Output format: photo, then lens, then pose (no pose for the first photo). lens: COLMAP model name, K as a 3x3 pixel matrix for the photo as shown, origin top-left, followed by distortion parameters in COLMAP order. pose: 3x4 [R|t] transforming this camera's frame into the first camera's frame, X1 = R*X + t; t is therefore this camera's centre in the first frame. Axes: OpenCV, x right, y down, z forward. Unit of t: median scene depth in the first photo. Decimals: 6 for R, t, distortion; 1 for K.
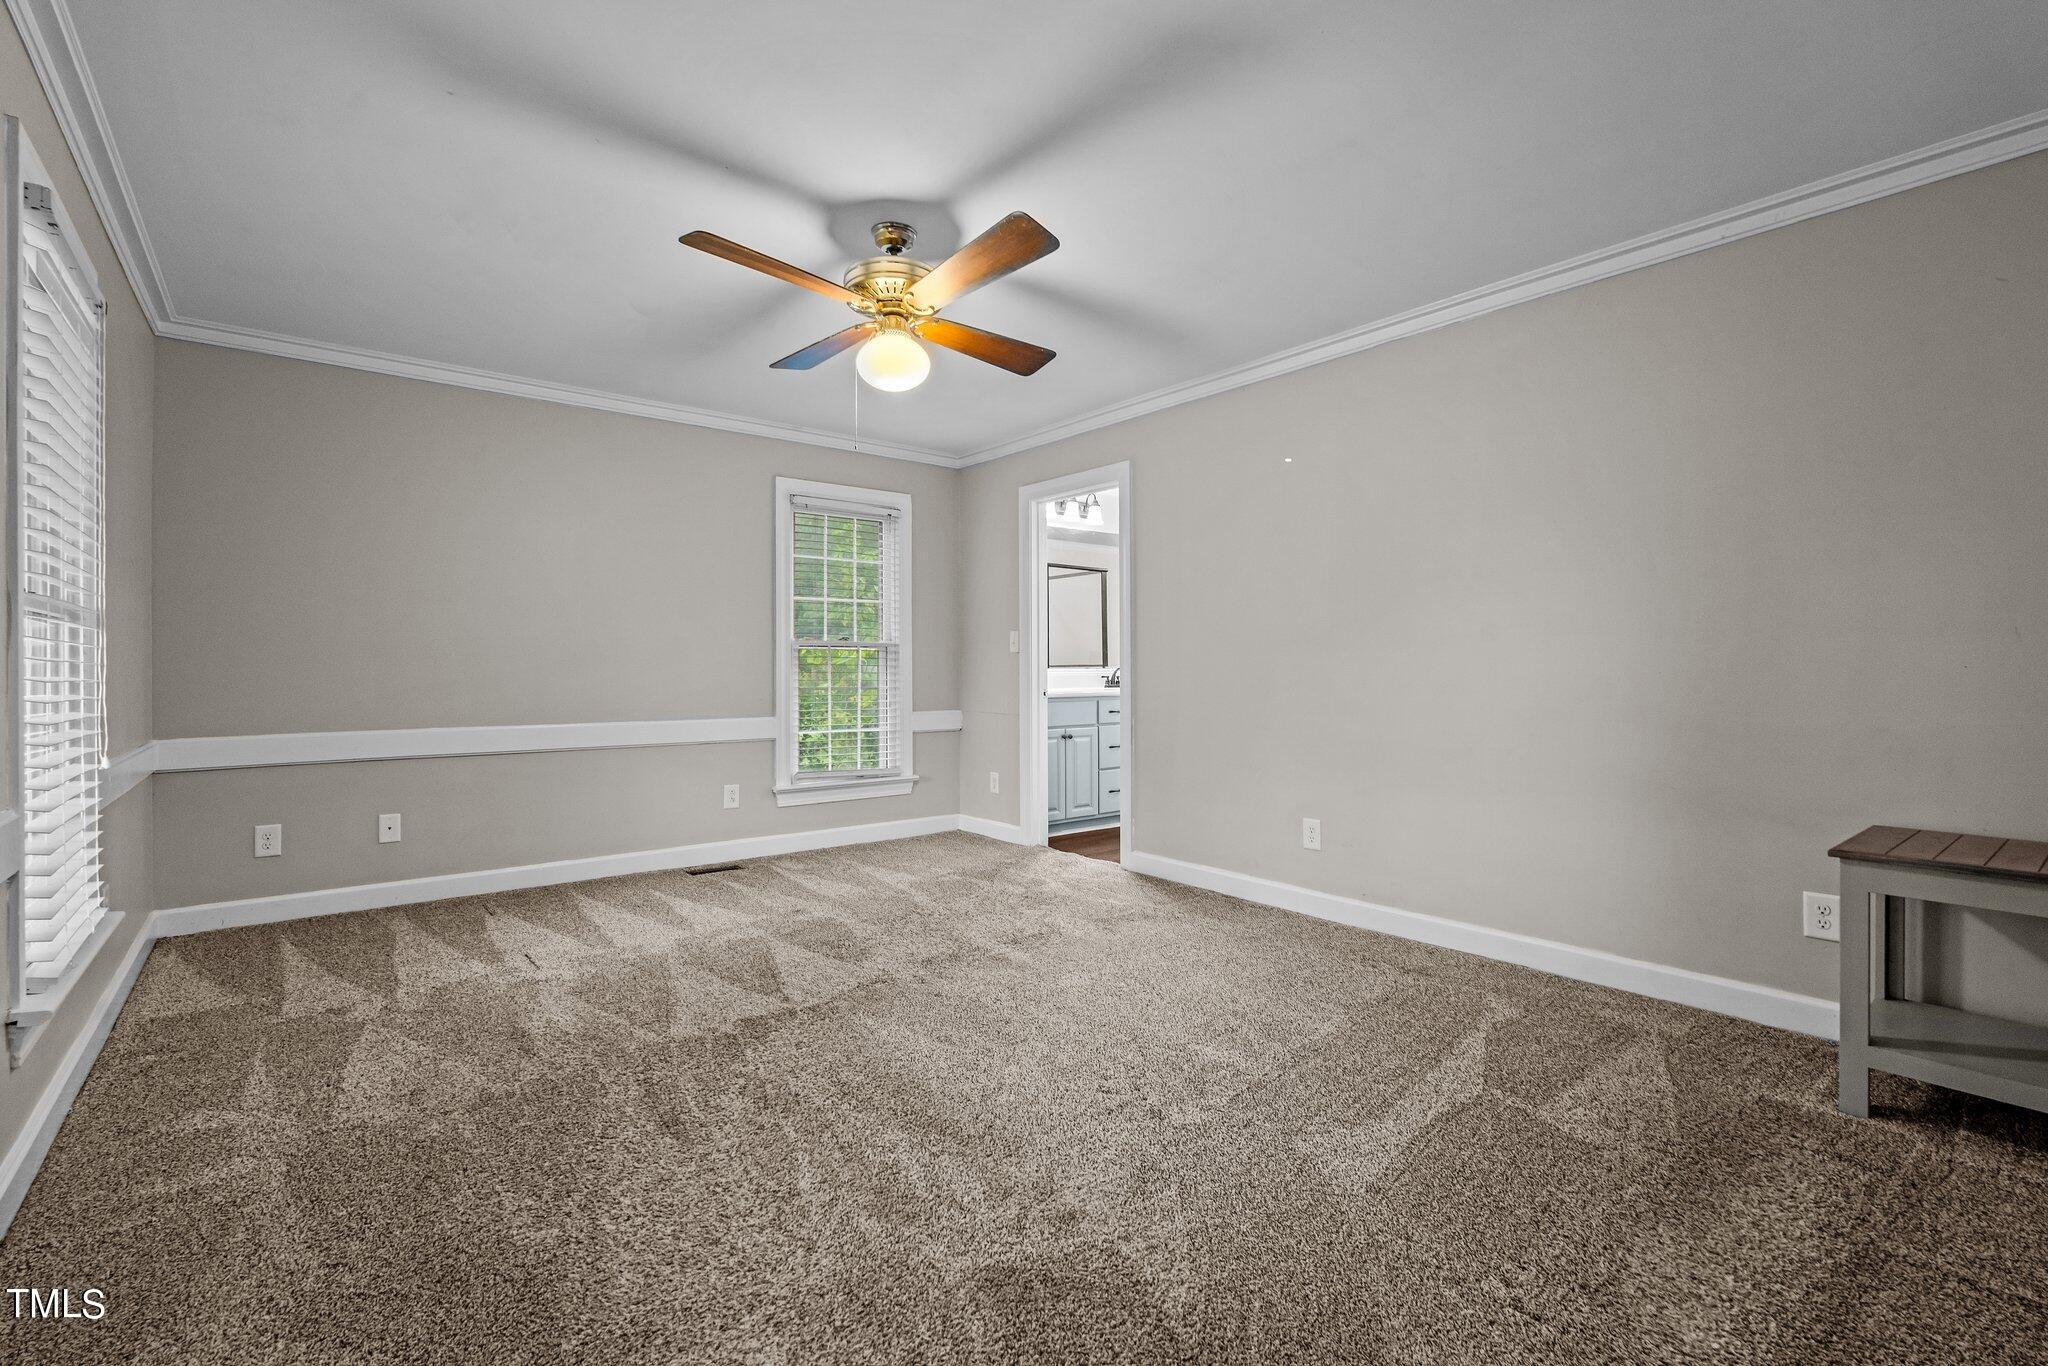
lens RADIAL K [[896.4, 0, 1024.0], [0, 896.4, 683.0], [0, 0, 1]] dist [-0.007121, 0.000688]
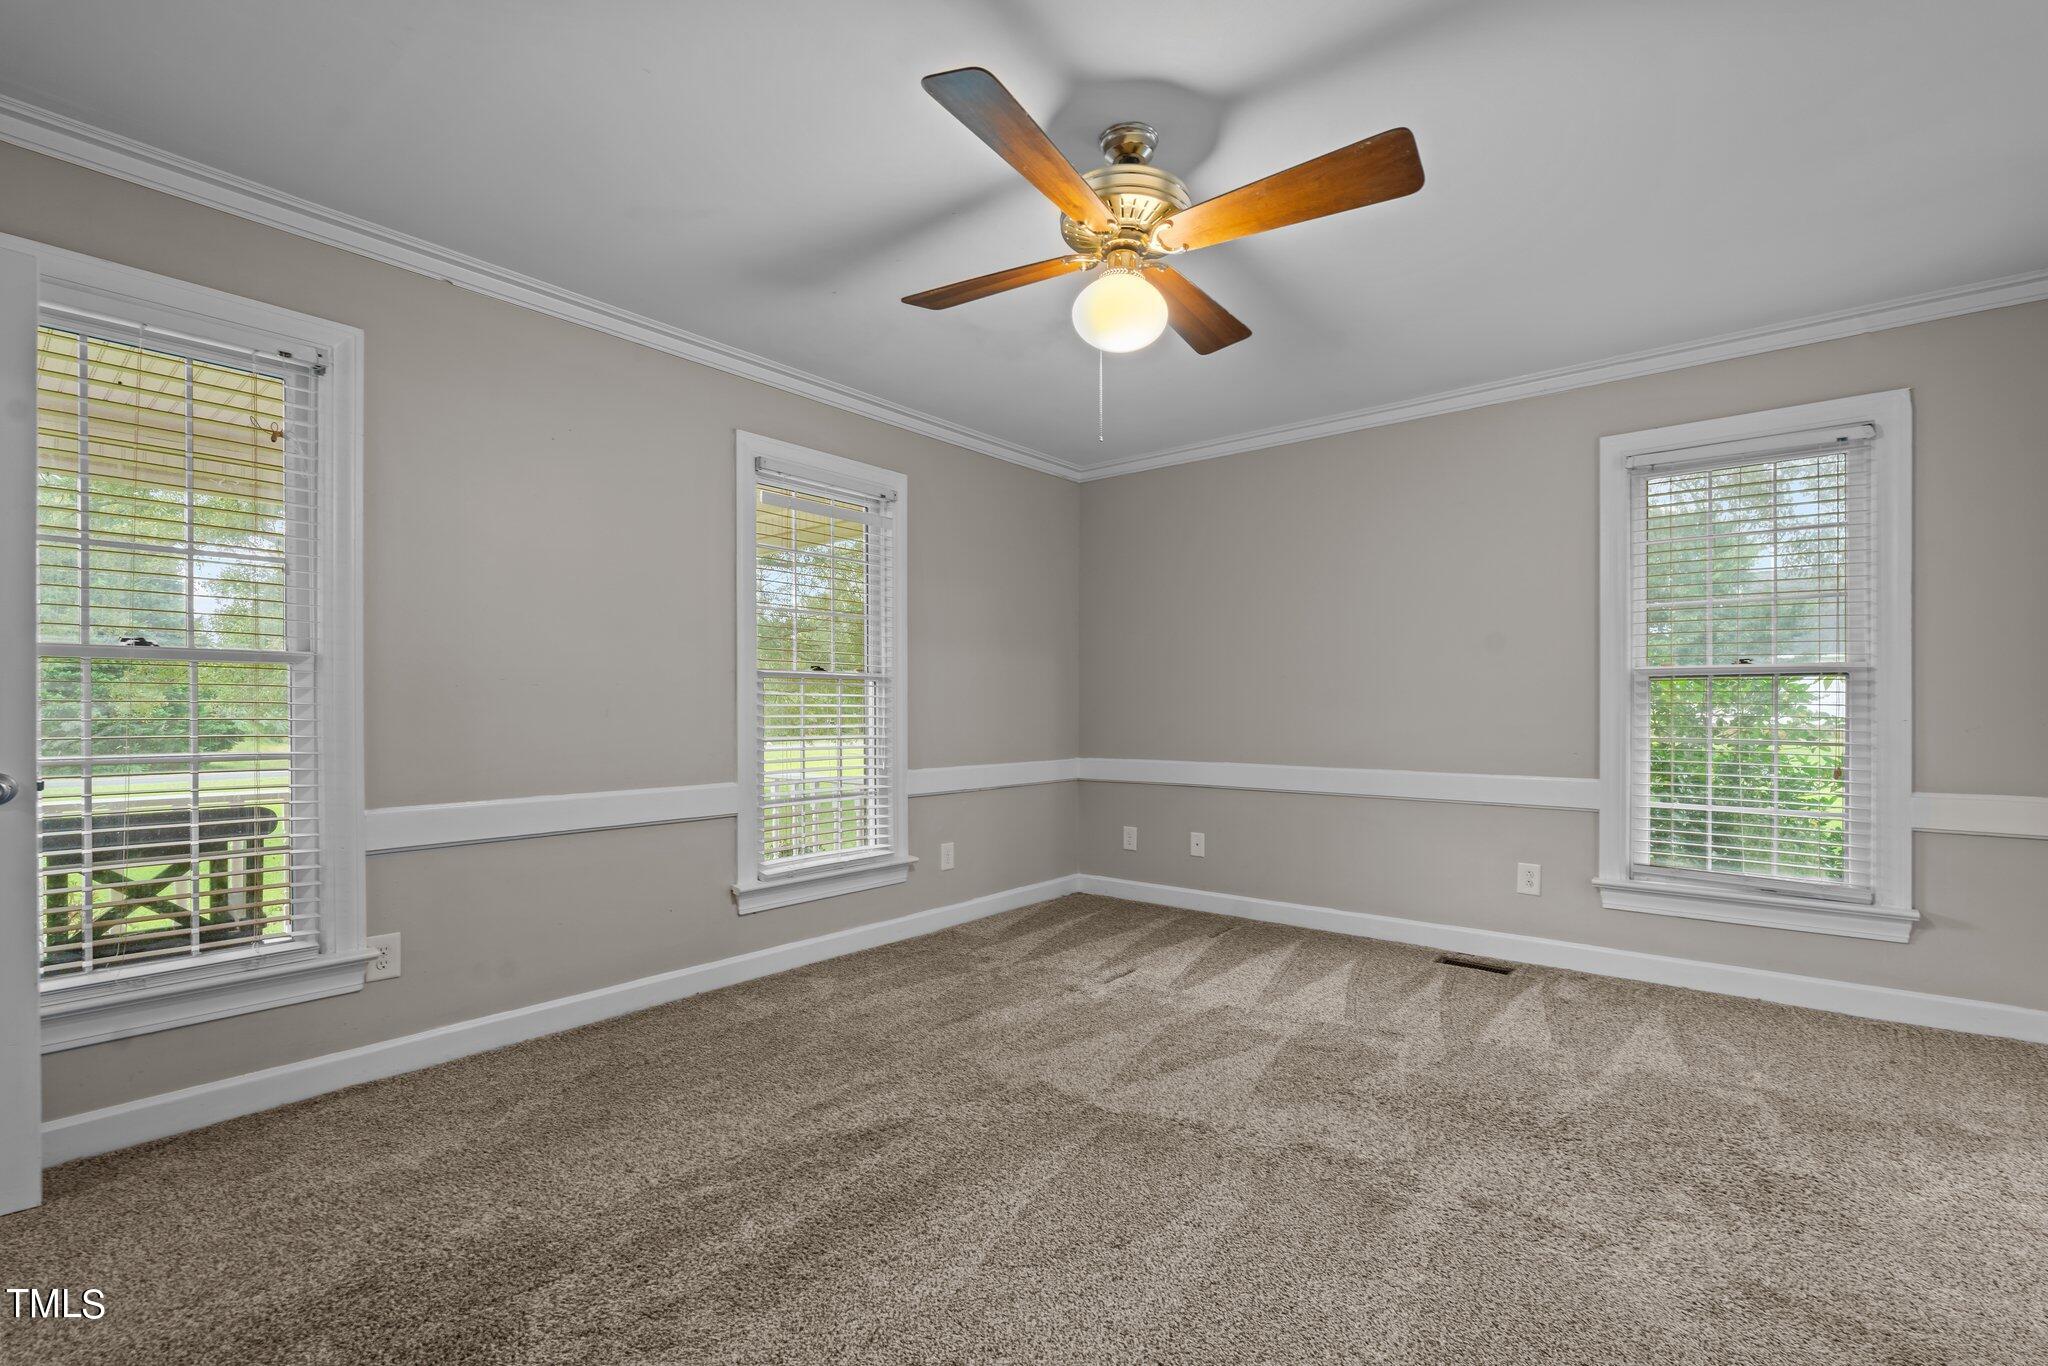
lens RADIAL K [[896.4, 0, 1024.0], [0, 896.4, 683.0], [0, 0, 1]] dist [-0.007121, 0.000688]
pose [[0.217227, -0.029653, -0.975671, 0.505559], [-0.021616, 0.999147, -0.035180, -0.004761], [0.975882, 0.028732, 0.216400, 0.647330]]
